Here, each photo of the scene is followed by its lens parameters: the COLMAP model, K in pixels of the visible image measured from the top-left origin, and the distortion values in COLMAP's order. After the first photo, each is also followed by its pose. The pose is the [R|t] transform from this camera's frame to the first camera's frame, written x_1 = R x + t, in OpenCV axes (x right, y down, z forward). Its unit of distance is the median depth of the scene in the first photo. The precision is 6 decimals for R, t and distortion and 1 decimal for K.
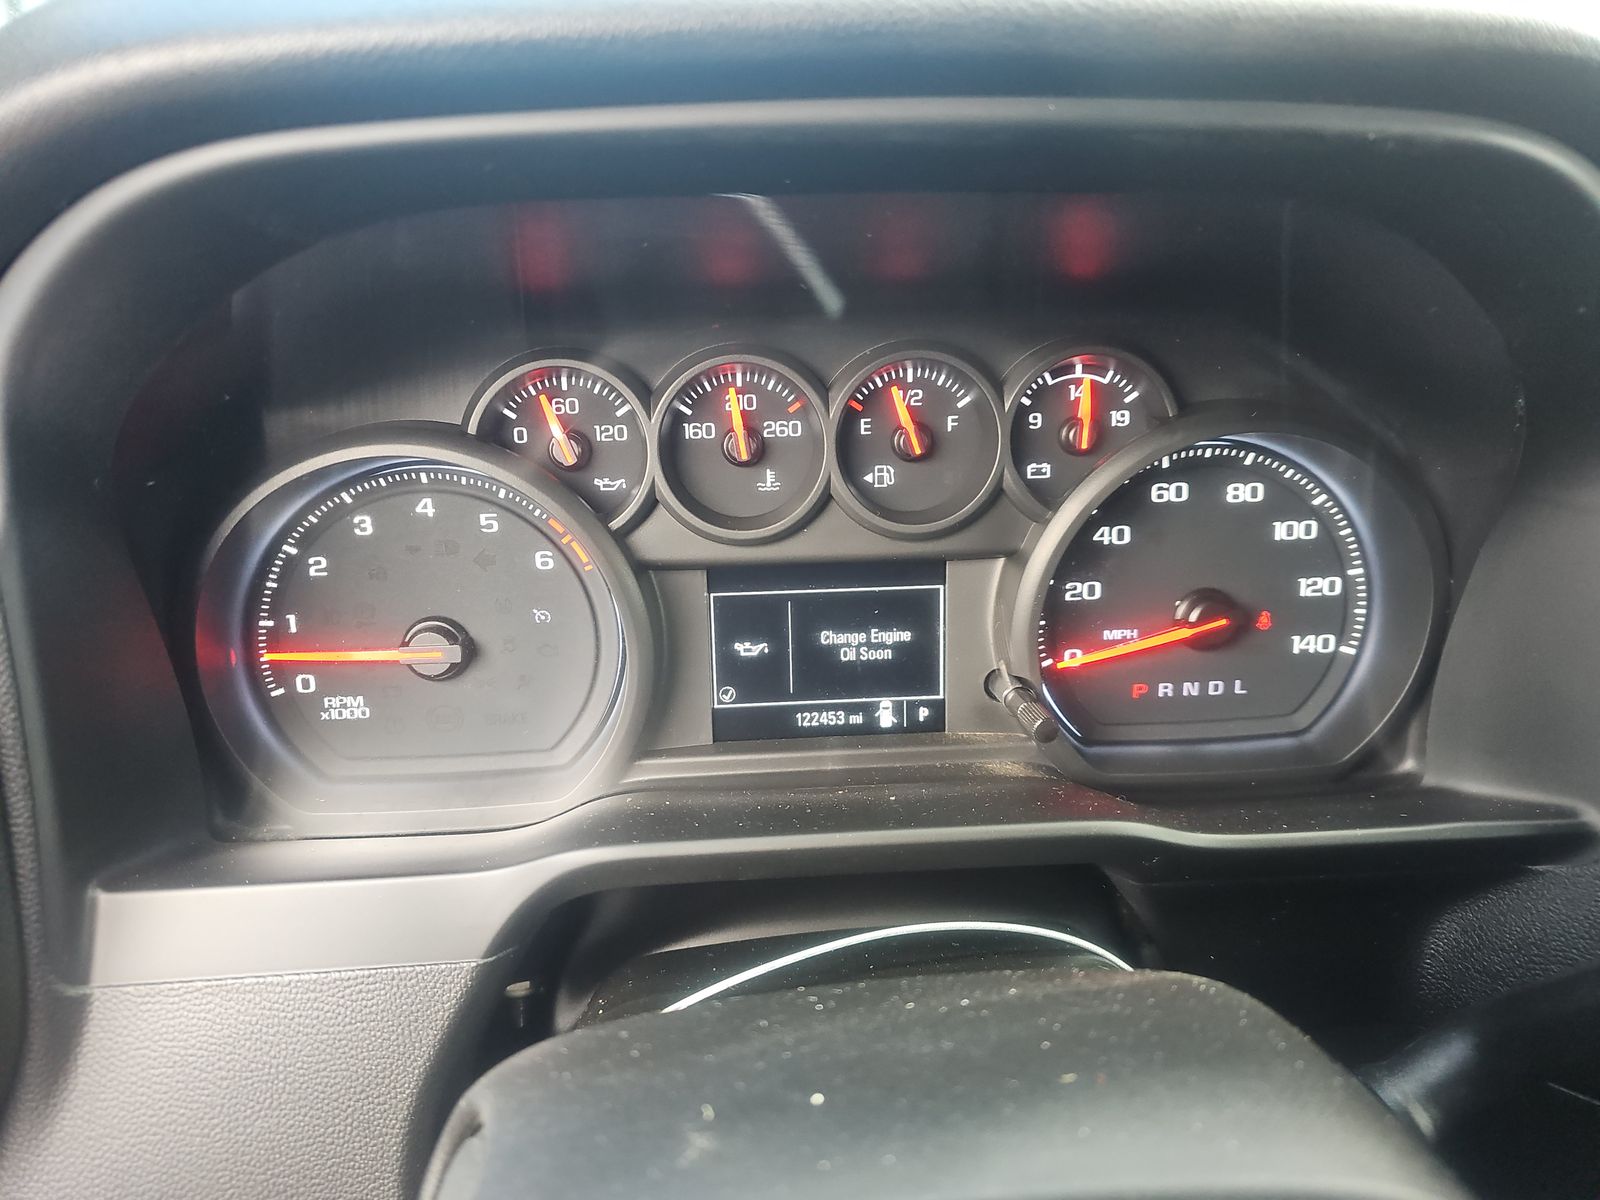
lens RADIAL K [[1074.5, 0, 825.9], [0, 1074.5, 599.2], [0, 0, 1]] dist [0.005437, 0.000259]
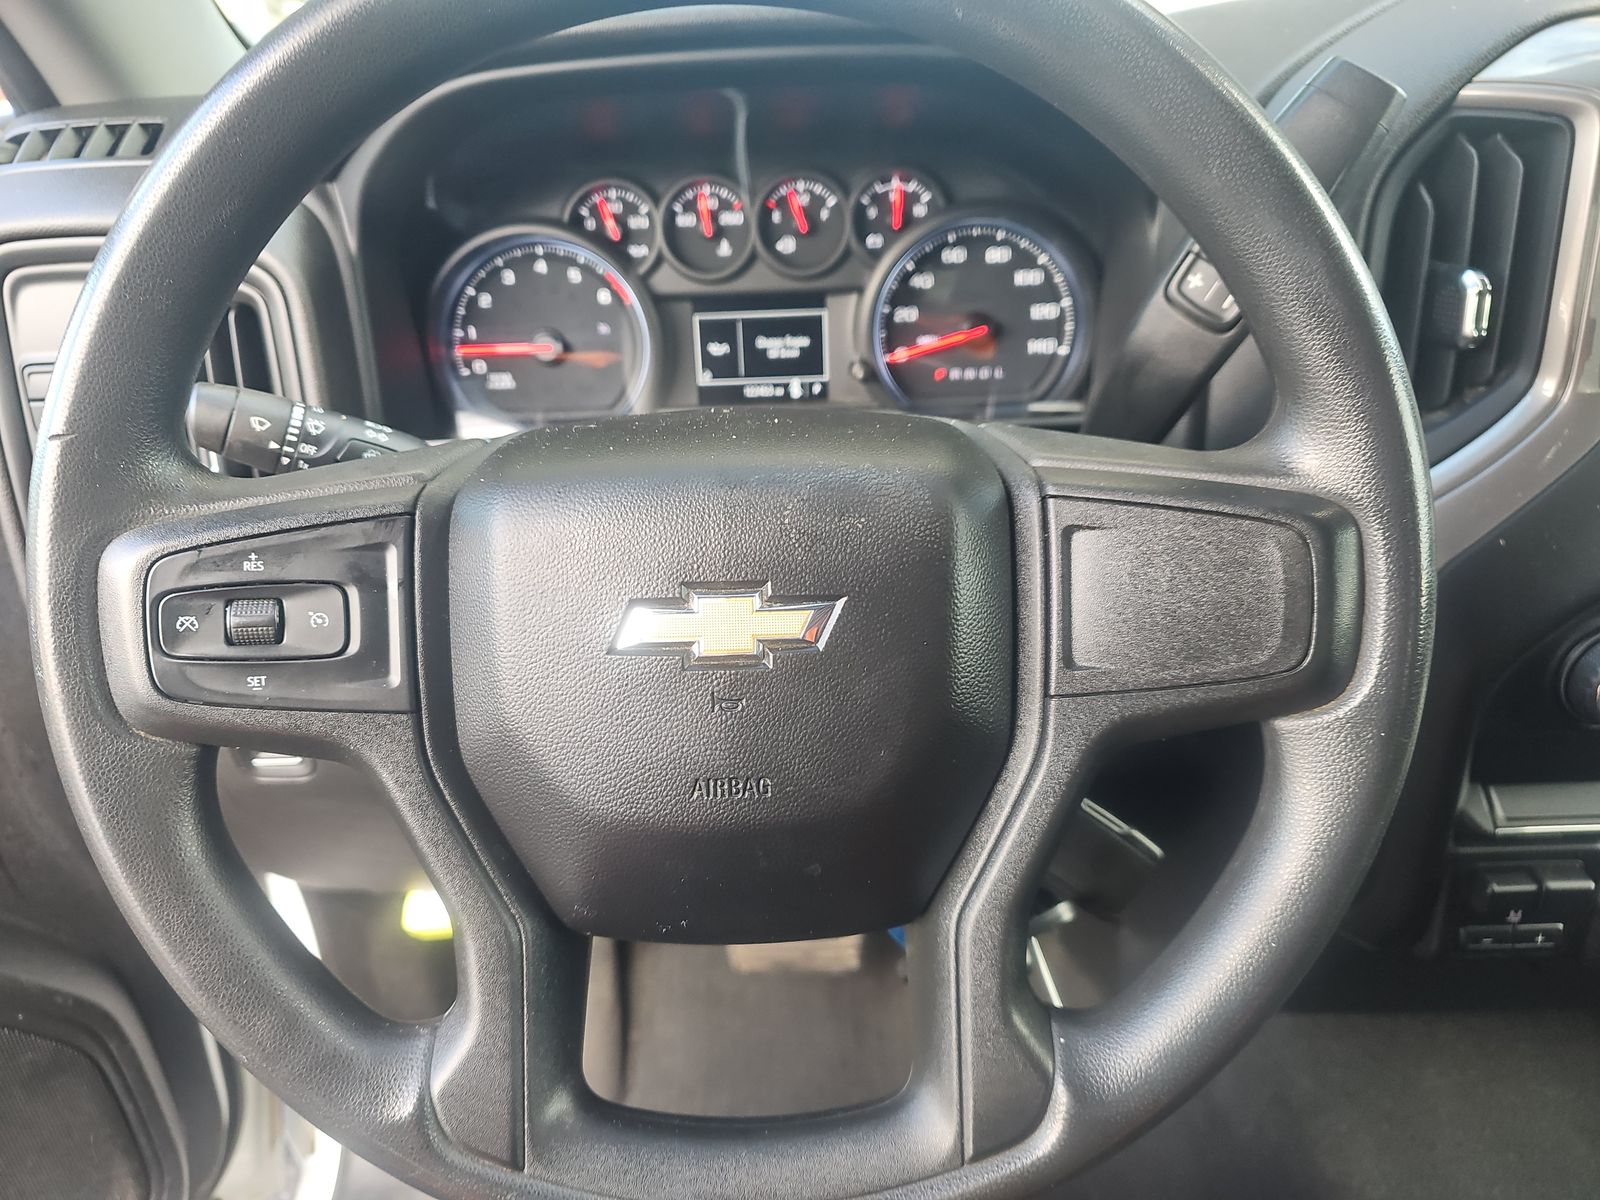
lens RADIAL K [[1069.3, 0, 800.1], [0, 1069.3, 600.6], [0, 0, 1]] dist [-0.001591, -0.000341]
pose [[0.996475, 0.012939, -0.082882, 0.226945], [-0.002565, 0.992271, 0.124065, 0.249761], [0.083847, -0.123415, 0.988807, -0.834169]]
